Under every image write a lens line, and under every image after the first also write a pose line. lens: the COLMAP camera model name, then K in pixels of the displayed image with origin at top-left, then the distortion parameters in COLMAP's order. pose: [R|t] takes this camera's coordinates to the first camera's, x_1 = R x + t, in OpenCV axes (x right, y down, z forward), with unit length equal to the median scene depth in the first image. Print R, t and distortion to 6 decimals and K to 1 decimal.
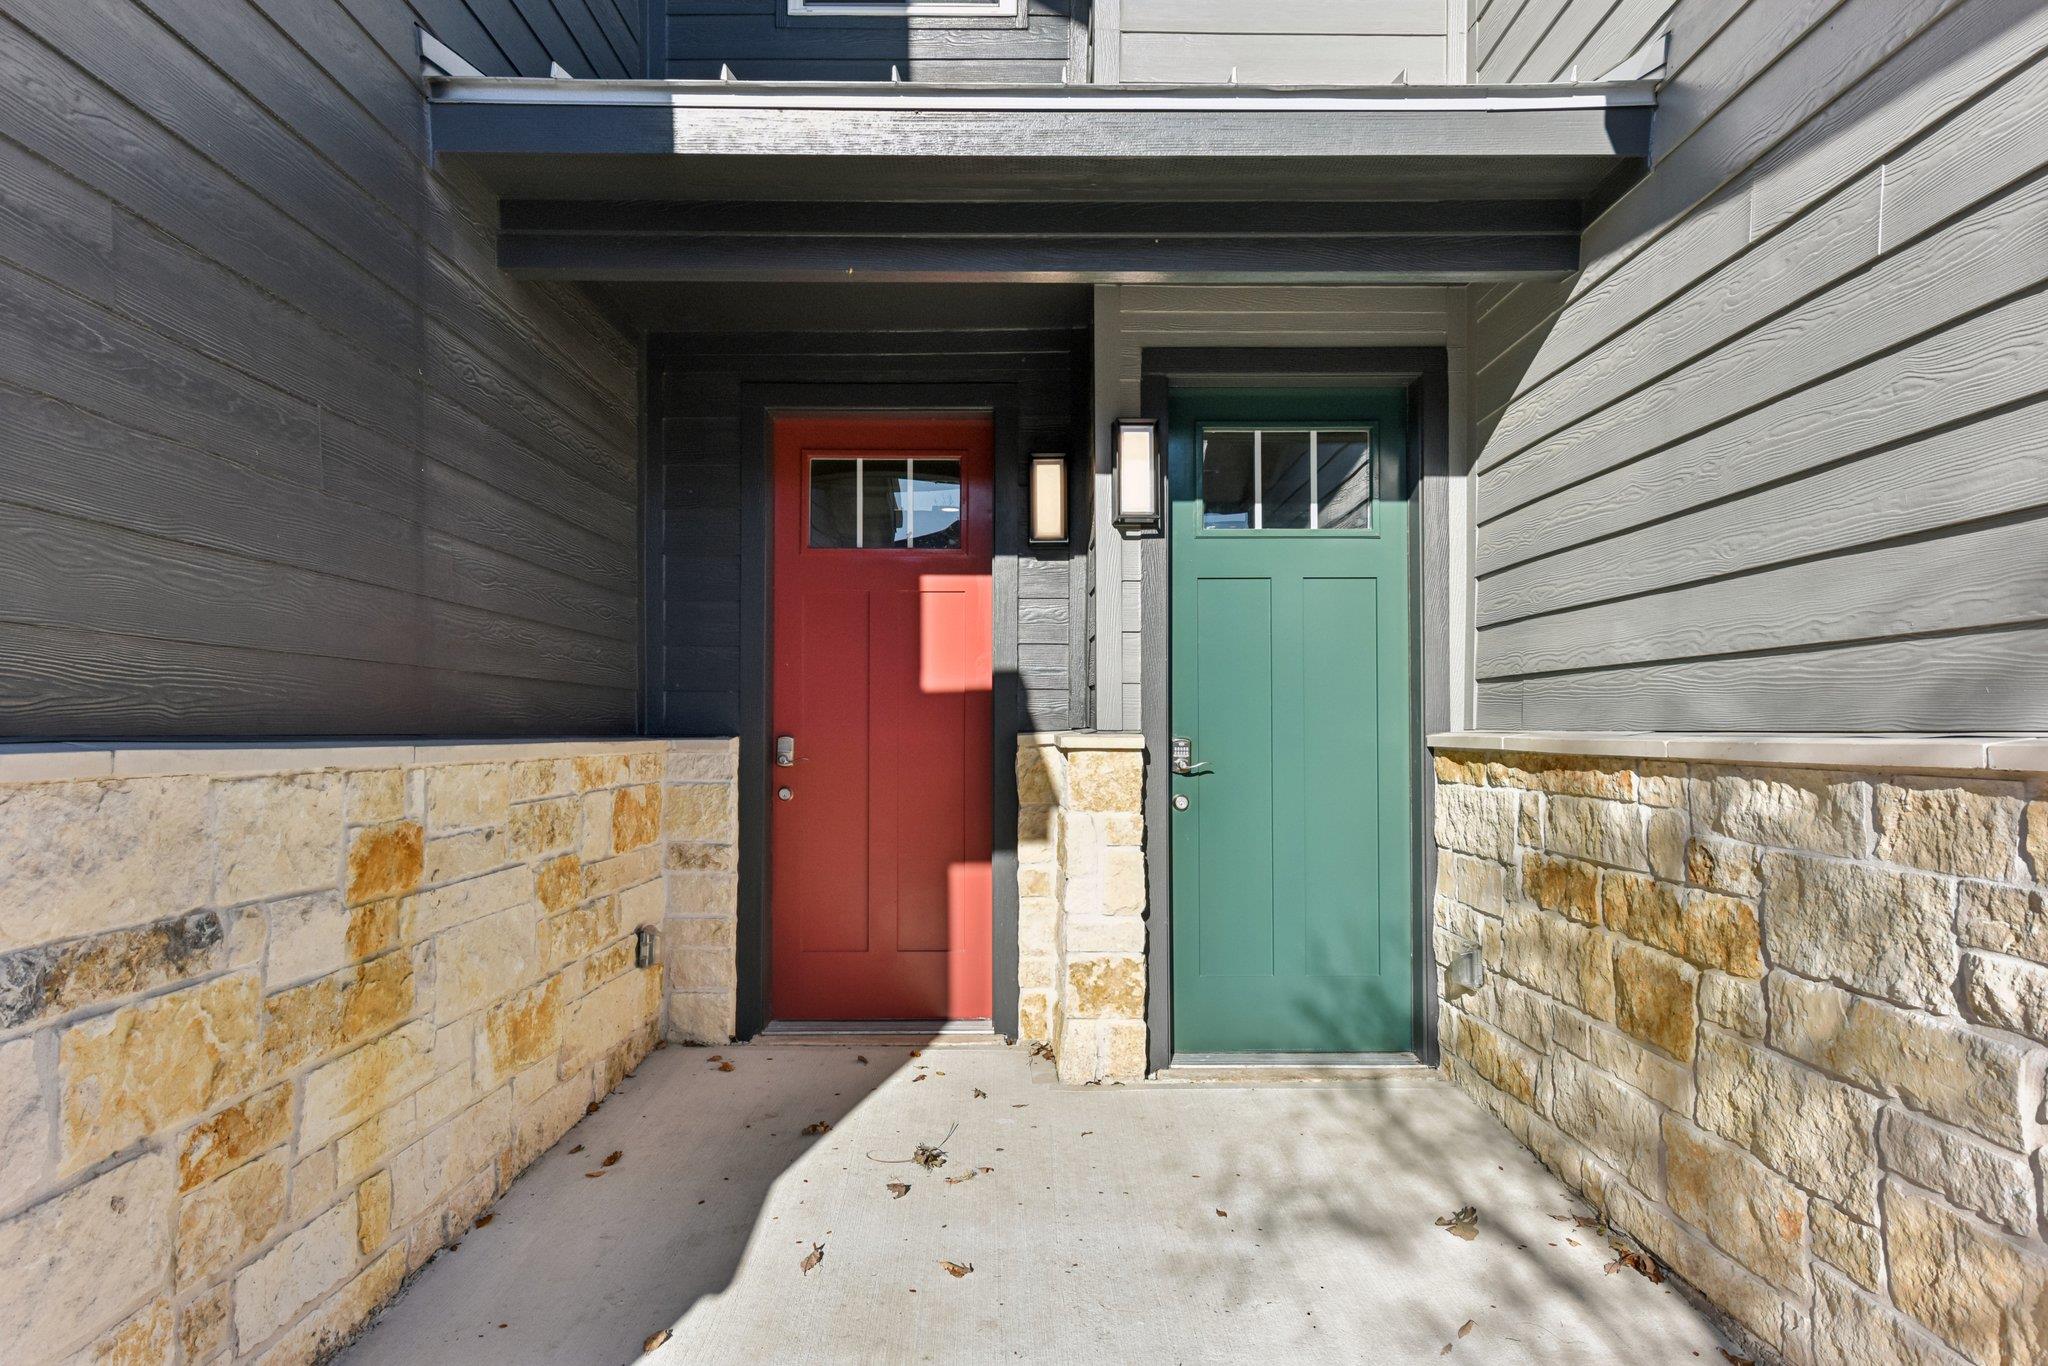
lens RADIAL K [[1265.7, 0, 1025.8], [0, 1265.7, 695.8], [0, 0, 1]] dist [0.005935, 0.000770]
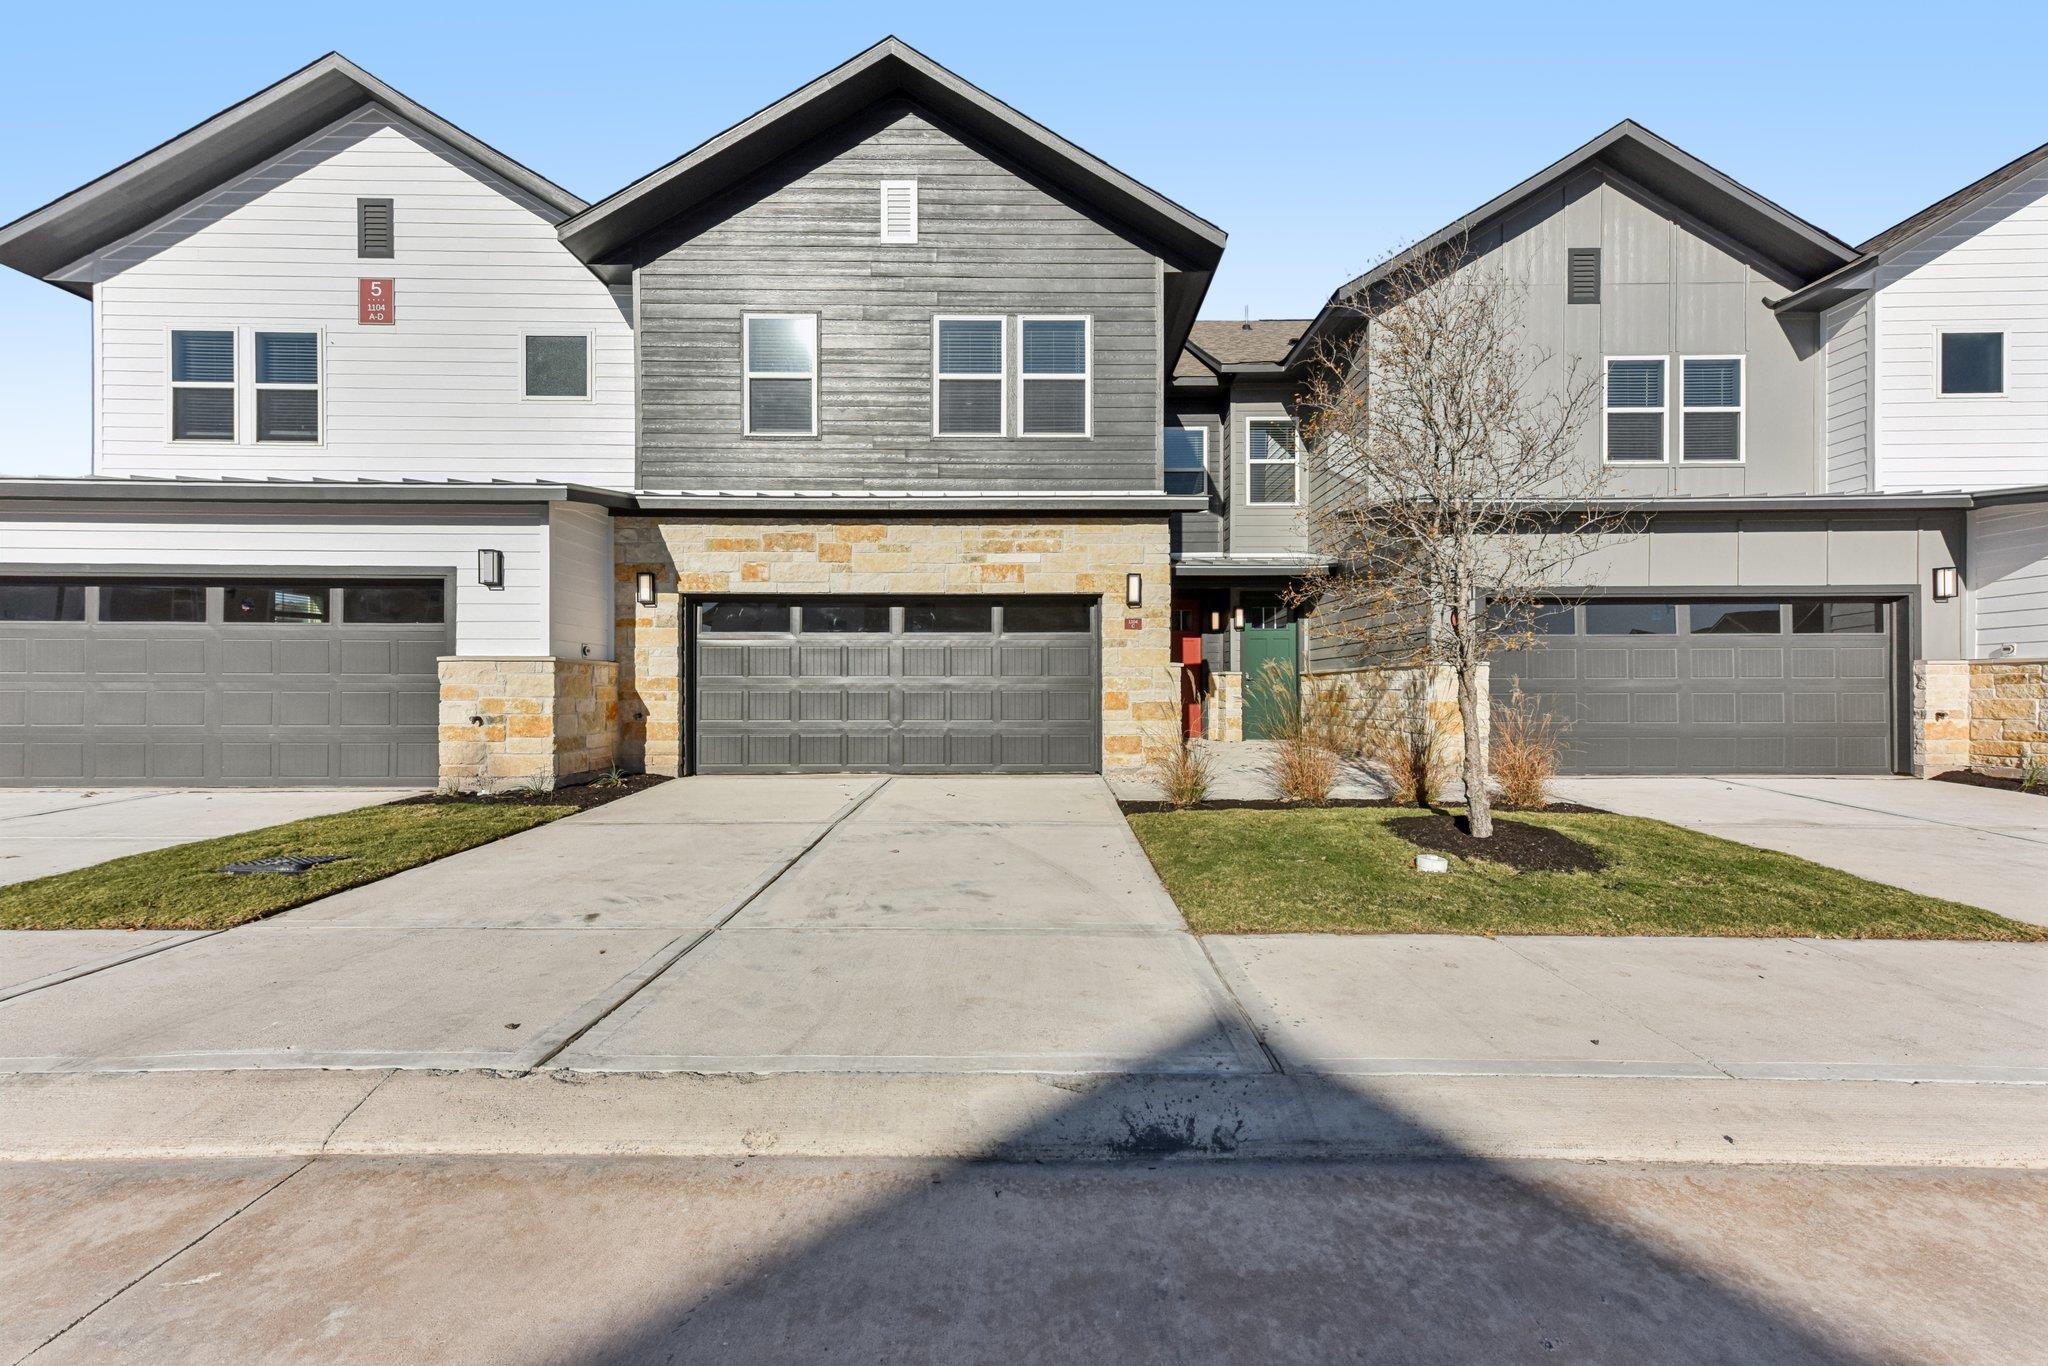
lens RADIAL K [[885.3, 0, 1029.5], [0, 885.3, 692.2], [0, 0, 1]] dist [0.000150, 0.002614]
pose [[0.999961, -0.000500, 0.008812, -0.739564], [0.000324, 0.999800, 0.020017, 0.037295], [-0.008821, -0.020013, 0.999761, -2.359960]]
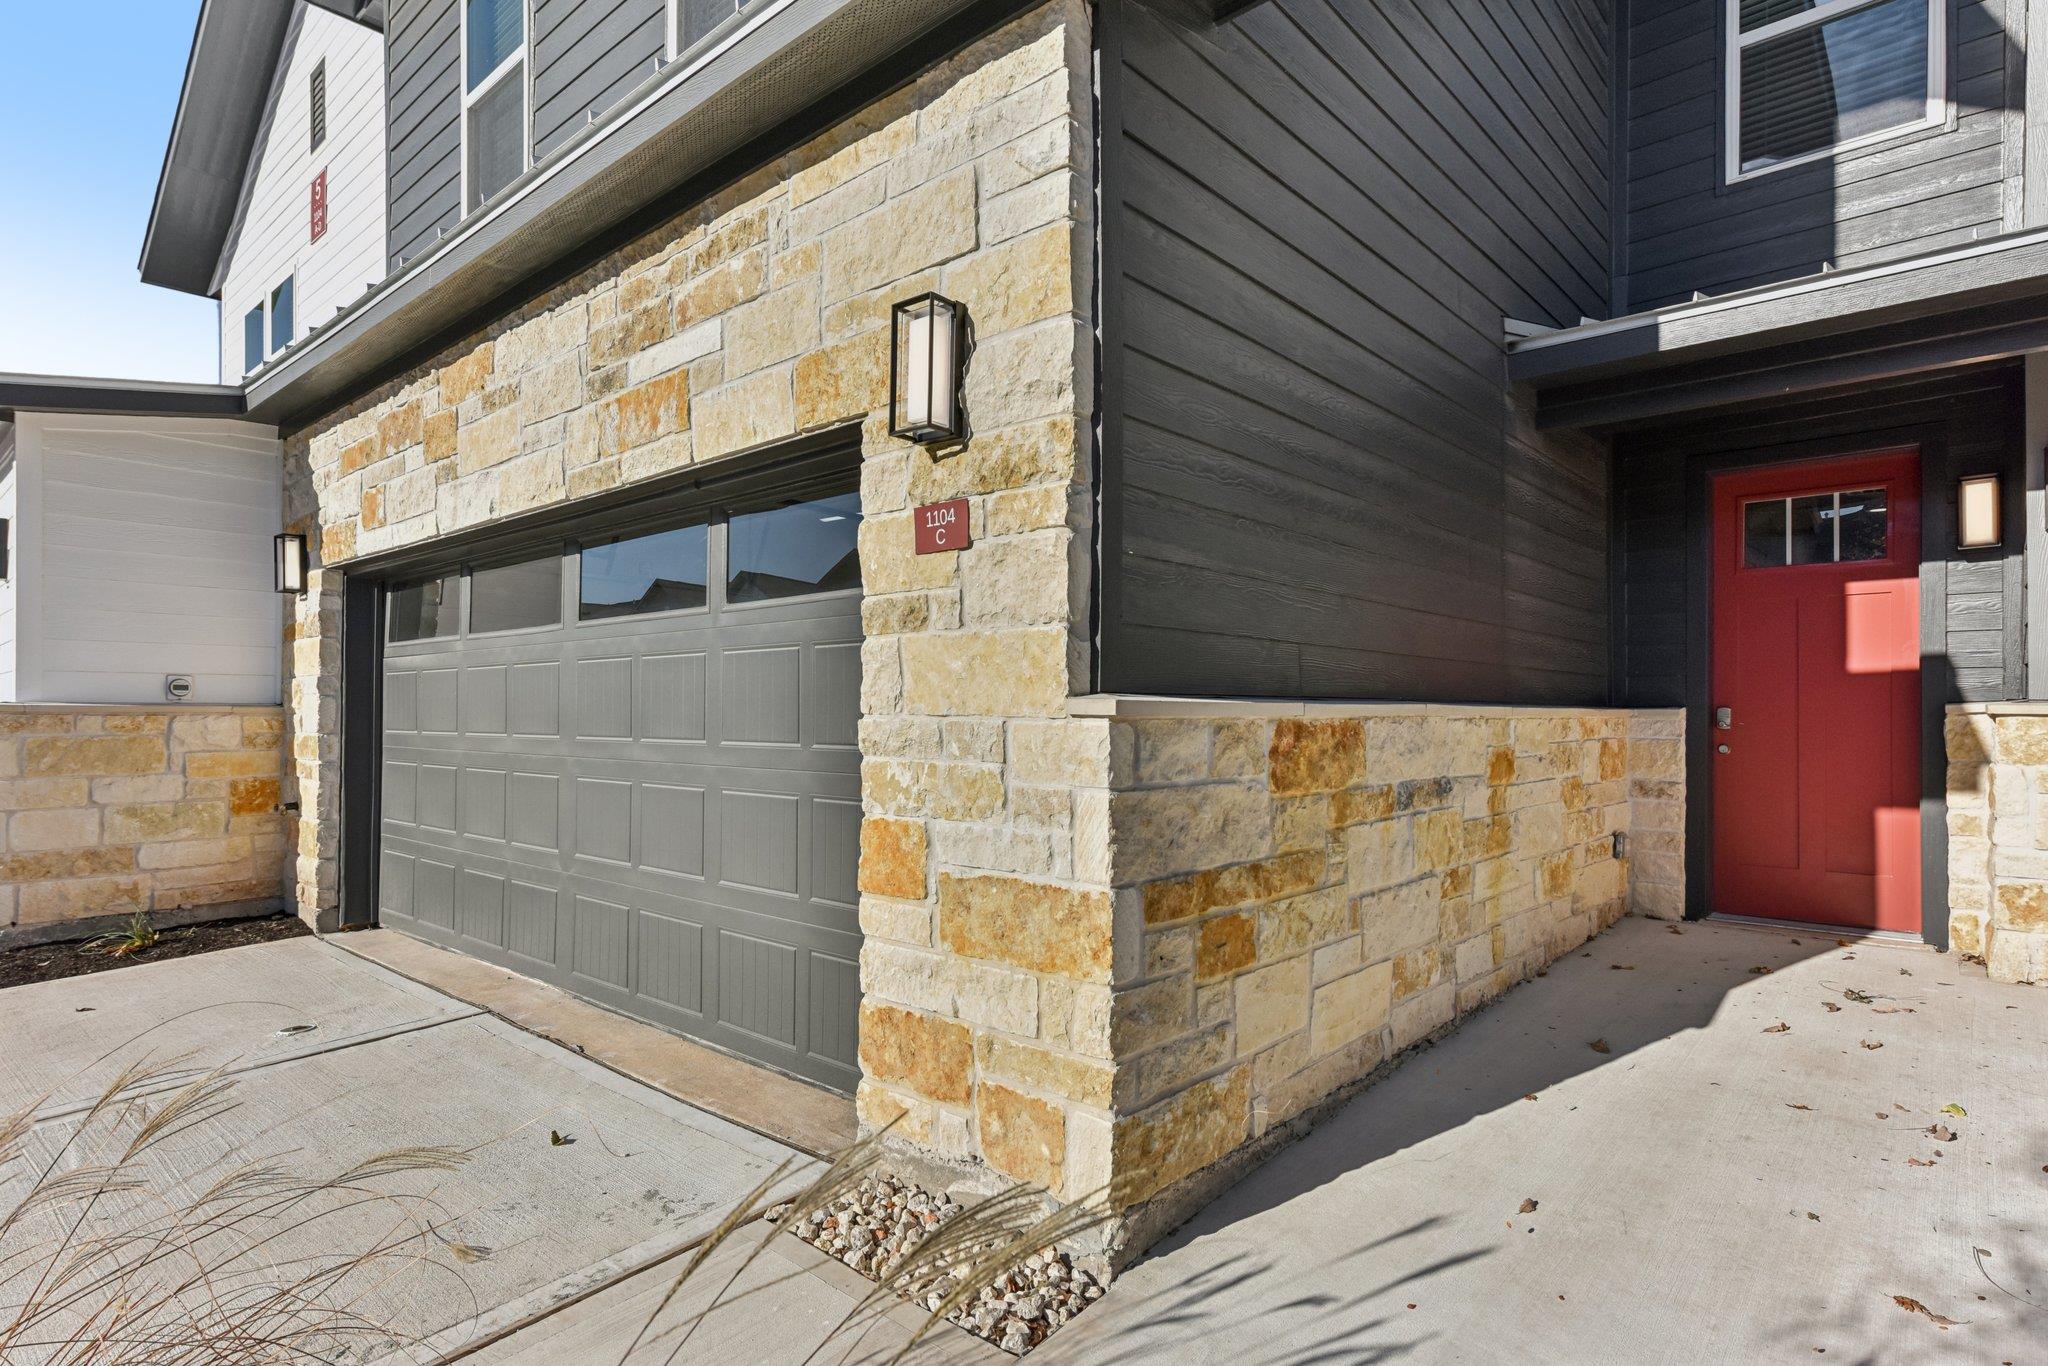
lens RADIAL K [[1078.6, 0, 1026.4], [0, 1078.6, 708.5], [0, 0, 1]] dist [0.003838, 0.004236]
pose [[0.744489, -0.002573, -0.667630, 0.035408], [0.016498, 0.999758, 0.014545, 0.003961], [0.667431, -0.021843, 0.744351, -0.439422]]
